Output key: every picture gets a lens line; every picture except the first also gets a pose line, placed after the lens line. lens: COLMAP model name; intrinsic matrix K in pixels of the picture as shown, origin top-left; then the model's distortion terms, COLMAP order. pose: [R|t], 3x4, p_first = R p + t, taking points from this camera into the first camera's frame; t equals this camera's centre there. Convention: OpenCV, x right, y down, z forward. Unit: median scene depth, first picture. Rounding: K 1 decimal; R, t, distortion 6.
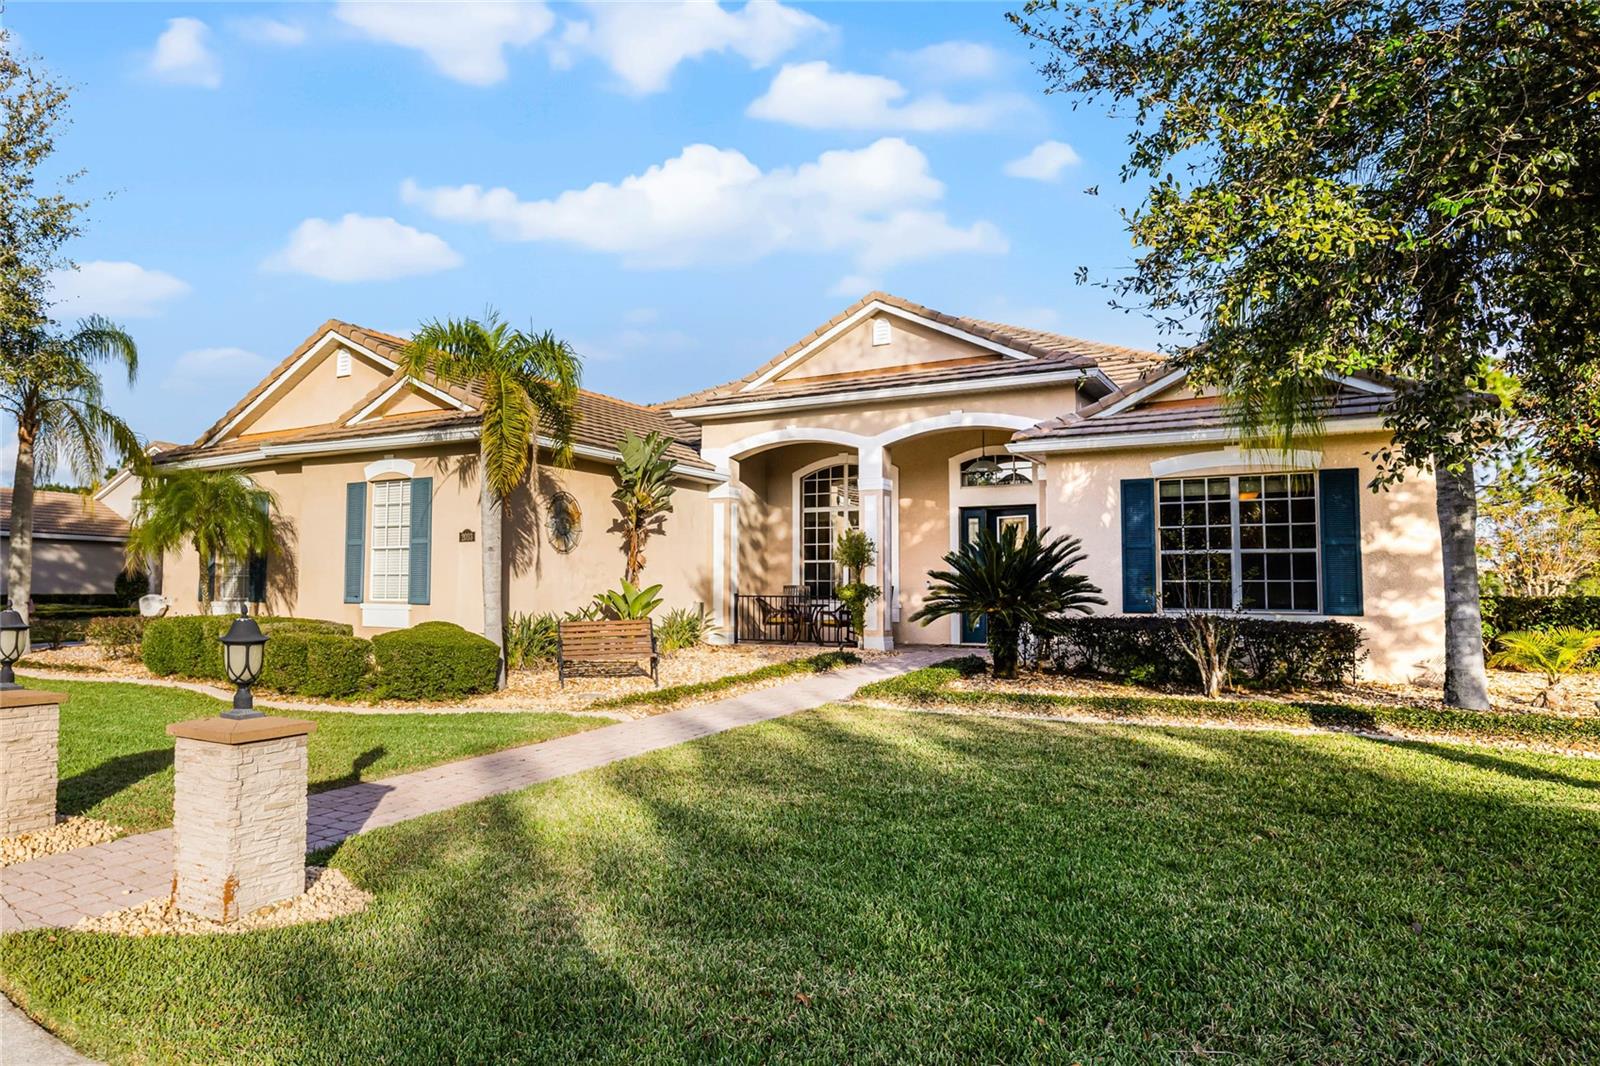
lens RADIAL K [[888.7, 0, 795.0], [0, 888.7, 537.8], [0, 0, 1]] dist [0.003582, 0.000080]
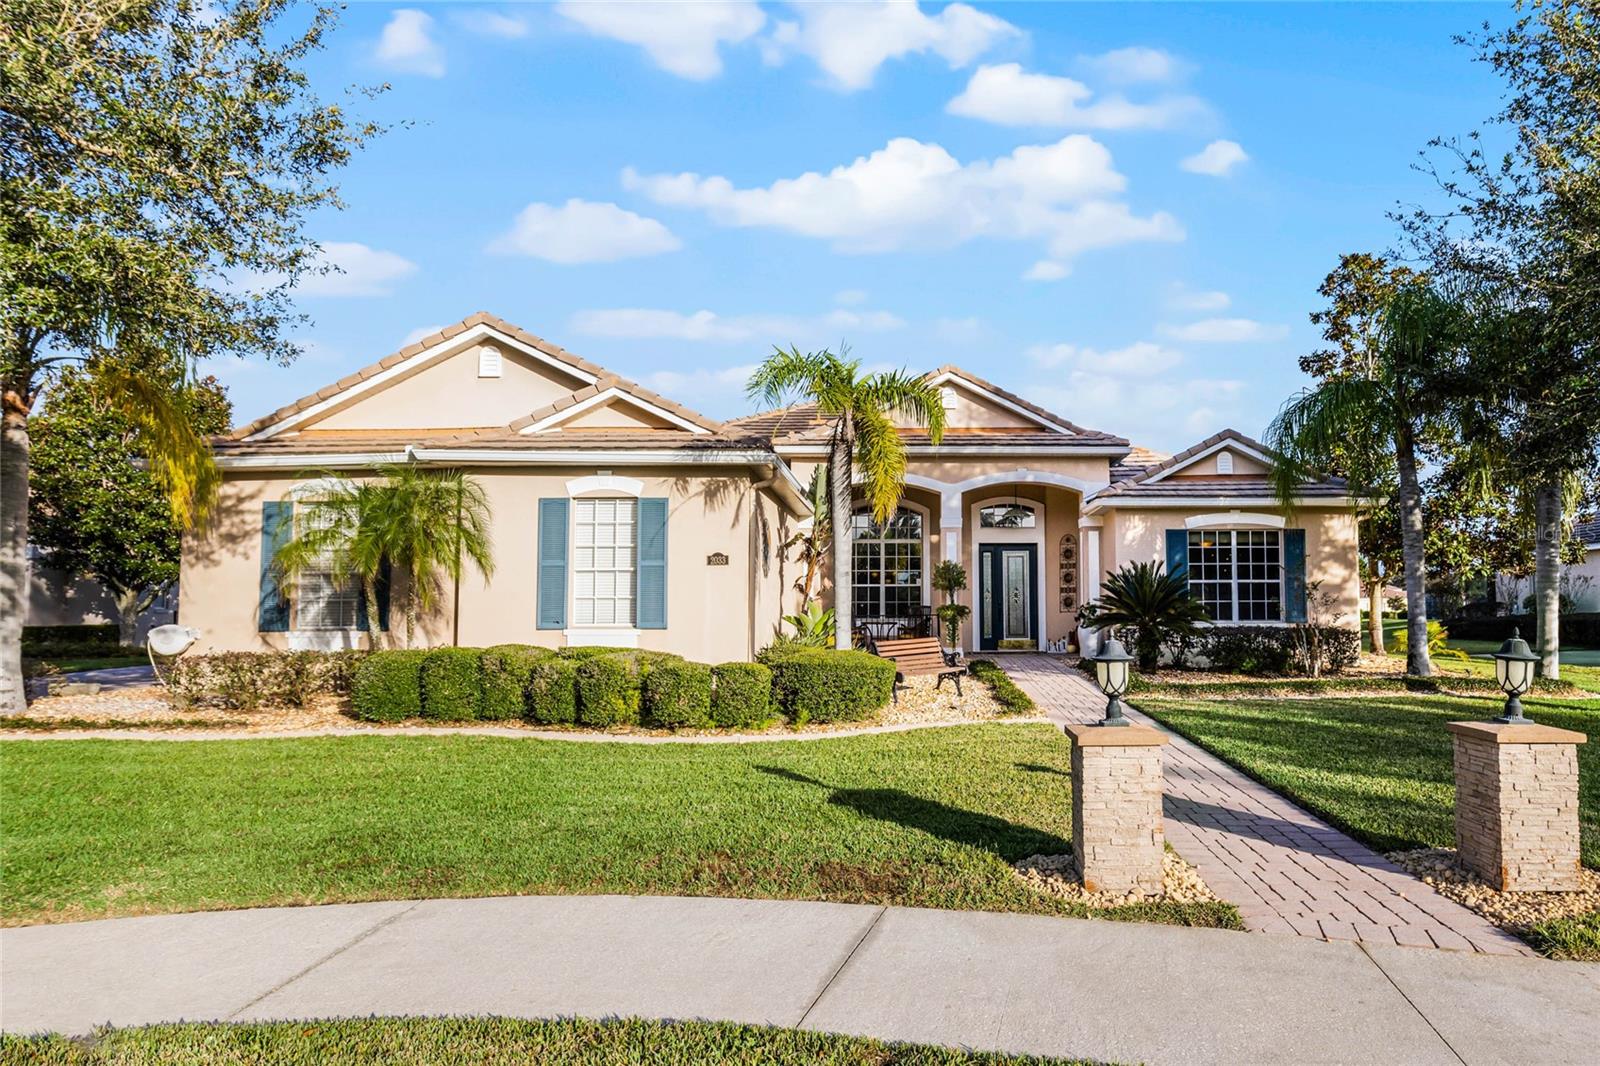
lens RADIAL K [[768.4, 0, 805.1], [0, 768.4, 566.8], [0, 0, 1]] dist [0.002167, 0.000894]
pose [[0.880908, 0.016062, 0.473014, -0.643023], [-0.019032, 0.999818, 0.001492, 0.002369], [-0.472904, -0.010316, 0.881054, 0.178473]]
